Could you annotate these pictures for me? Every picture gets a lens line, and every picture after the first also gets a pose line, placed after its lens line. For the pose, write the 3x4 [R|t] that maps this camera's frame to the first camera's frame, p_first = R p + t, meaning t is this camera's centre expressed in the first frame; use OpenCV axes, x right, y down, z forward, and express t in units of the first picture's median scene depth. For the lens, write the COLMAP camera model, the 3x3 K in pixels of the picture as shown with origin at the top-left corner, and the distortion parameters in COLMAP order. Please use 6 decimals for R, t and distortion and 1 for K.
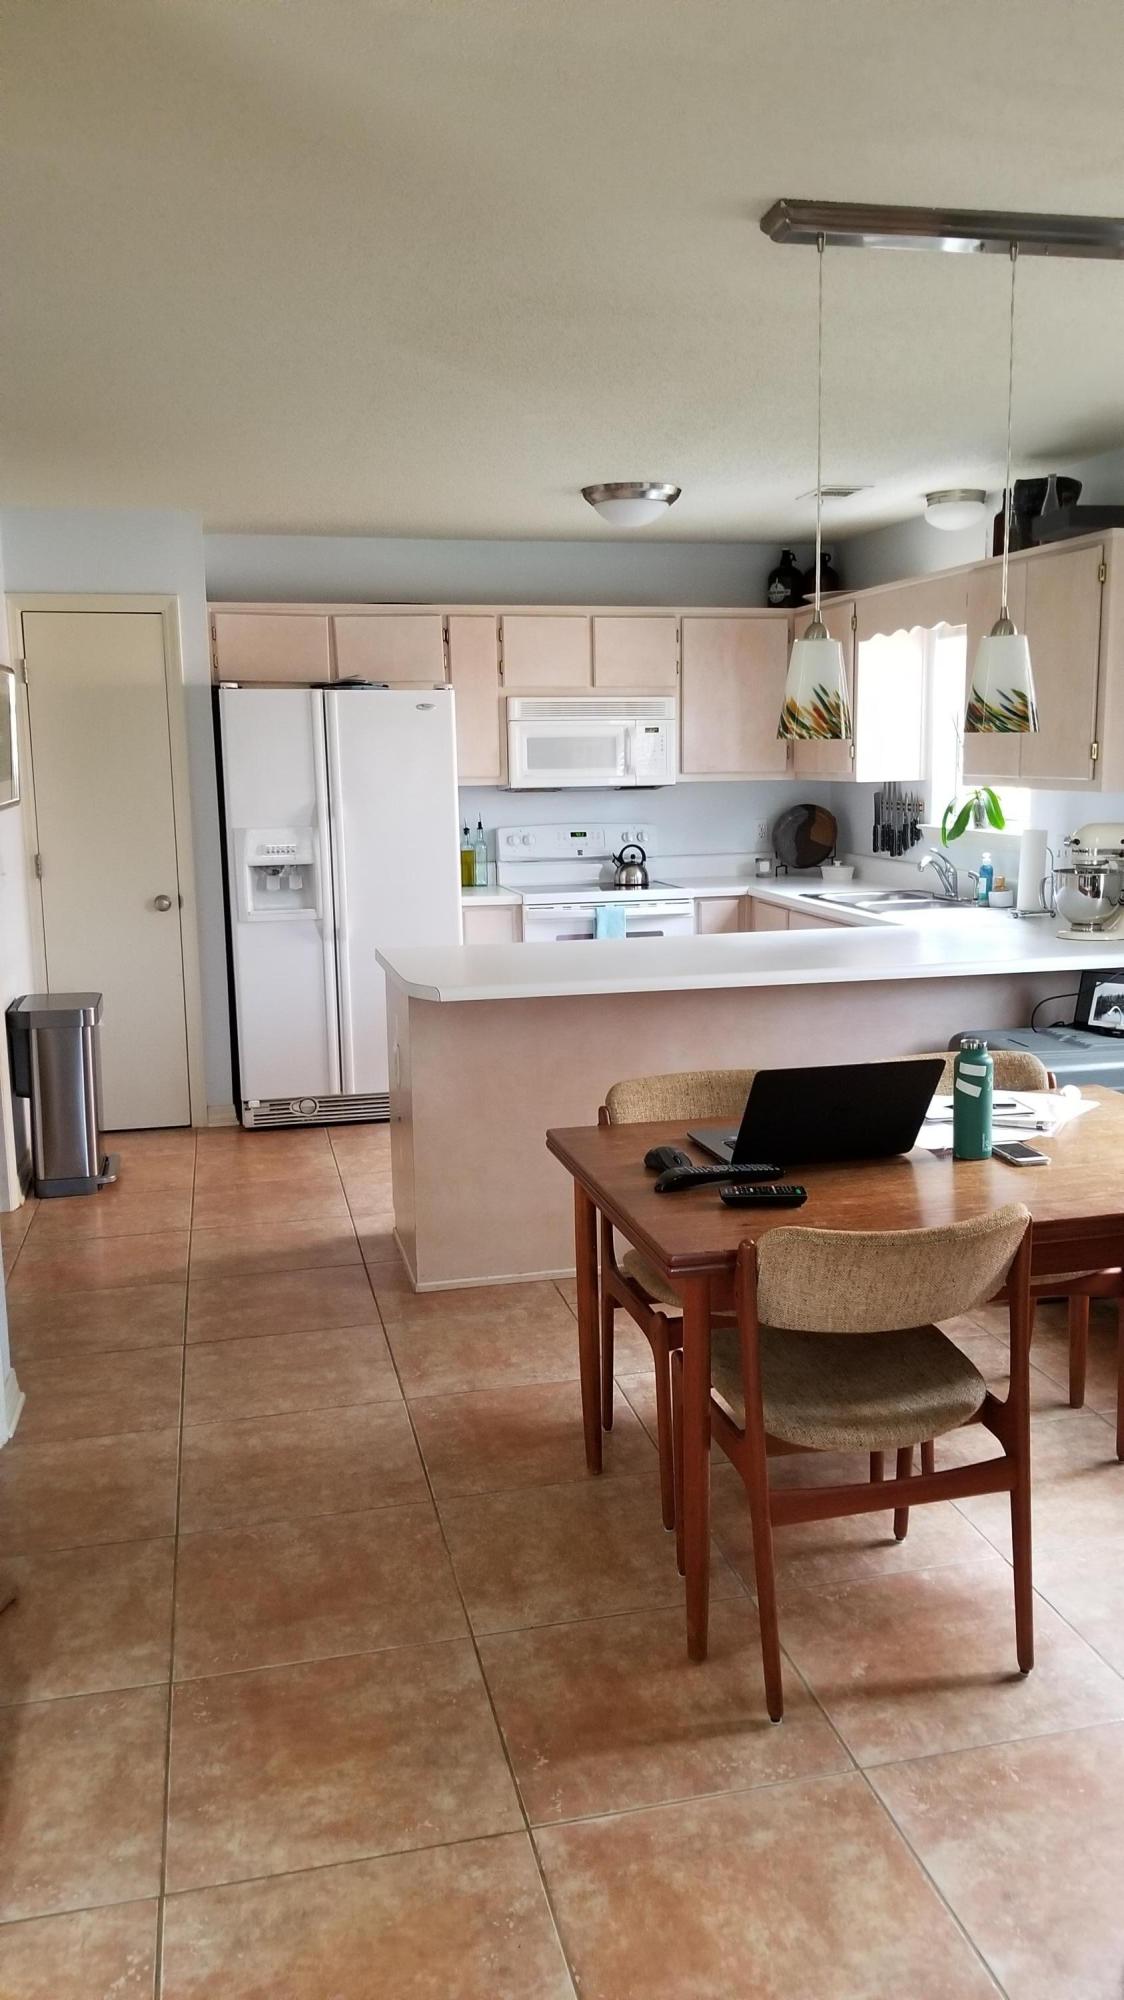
lens RADIAL K [[1549.8, 0, 562.4], [0, 1549.8, 998.7], [0, 0, 1]] dist [0.031845, -0.034314]
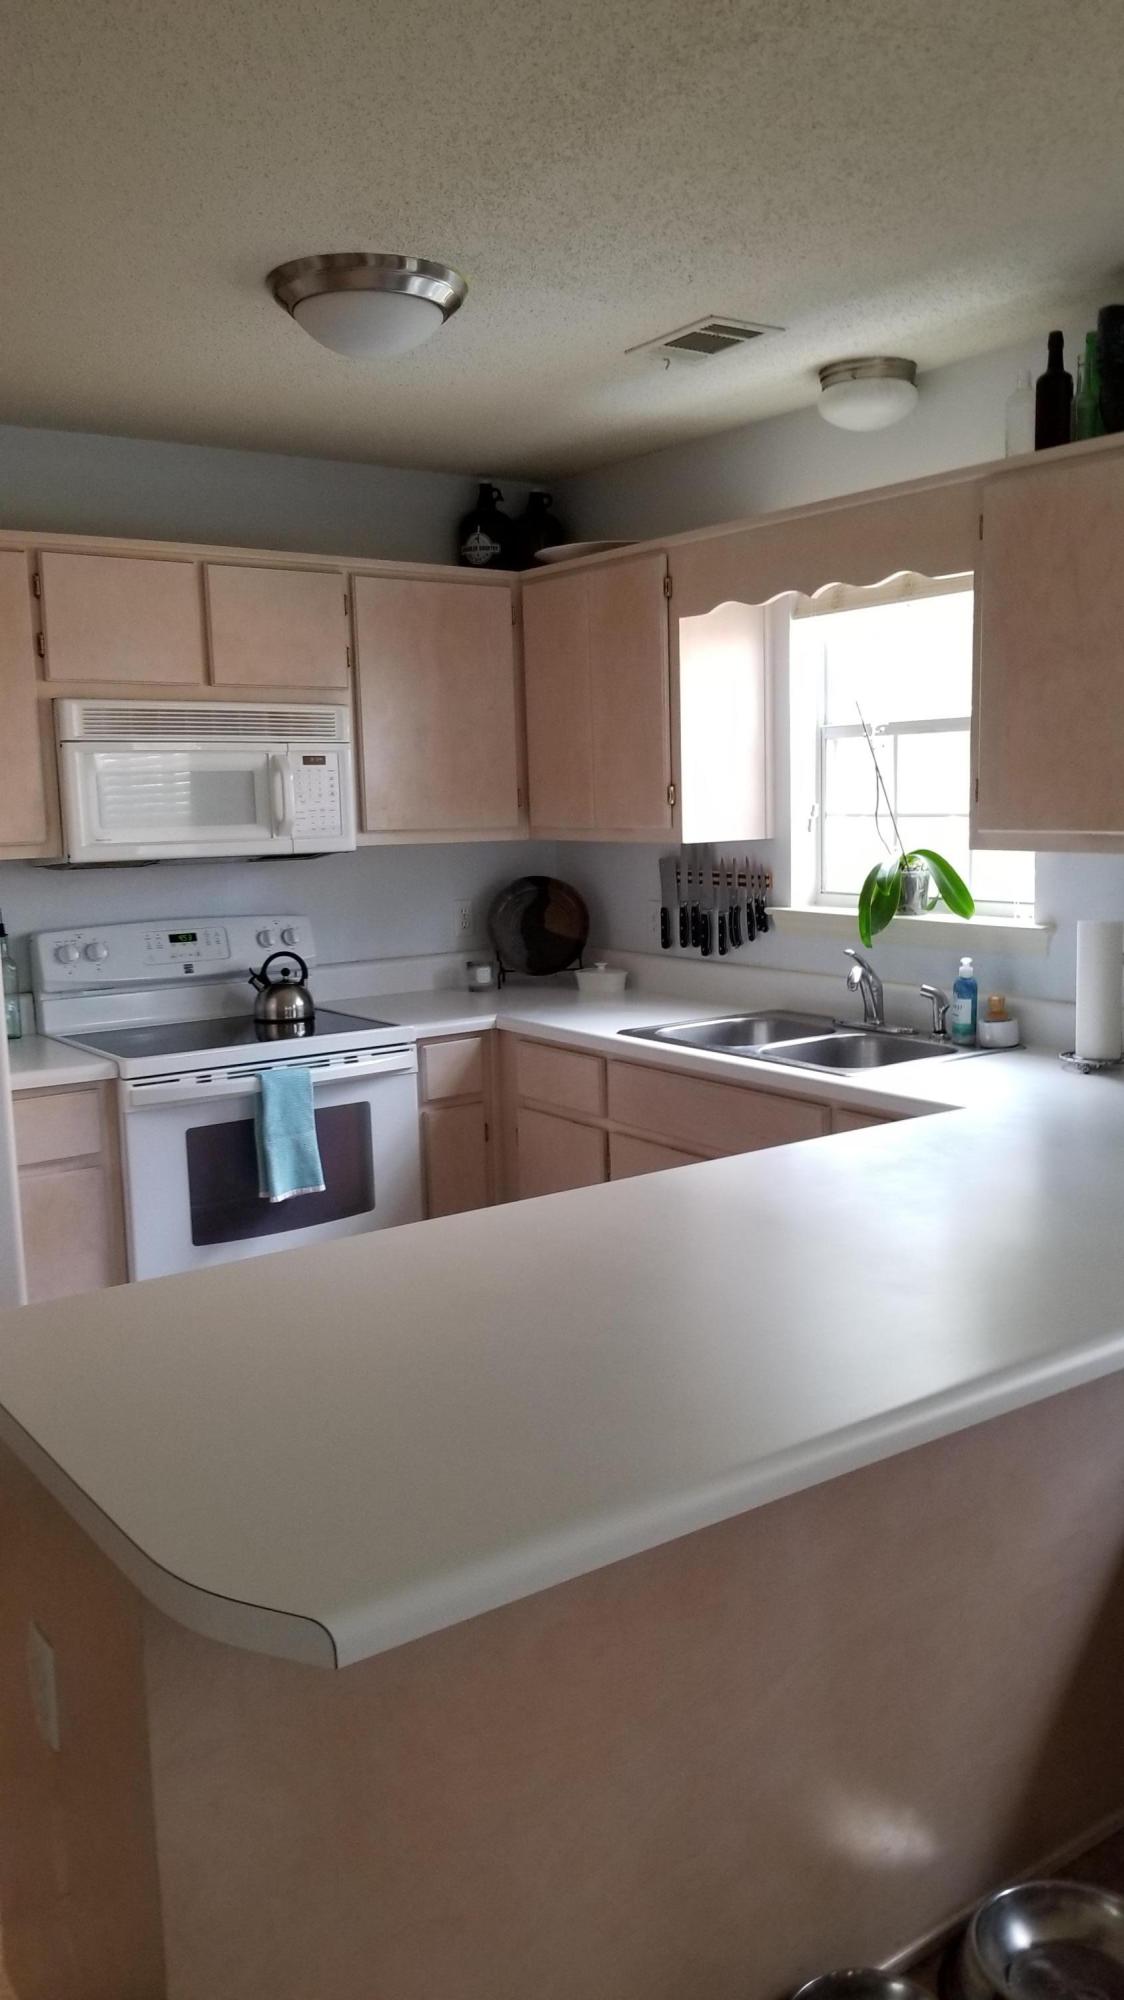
lens RADIAL K [[1549.8, 0, 606.4], [0, 1549.8, 985.8], [0, 0, 1]] dist [0.031845, -0.034314]
pose [[0.915846, -0.055534, 0.397671, -0.080748], [0.070867, 0.997198, -0.023953, -0.065208], [-0.395227, 0.050119, 0.917215, 0.417019]]
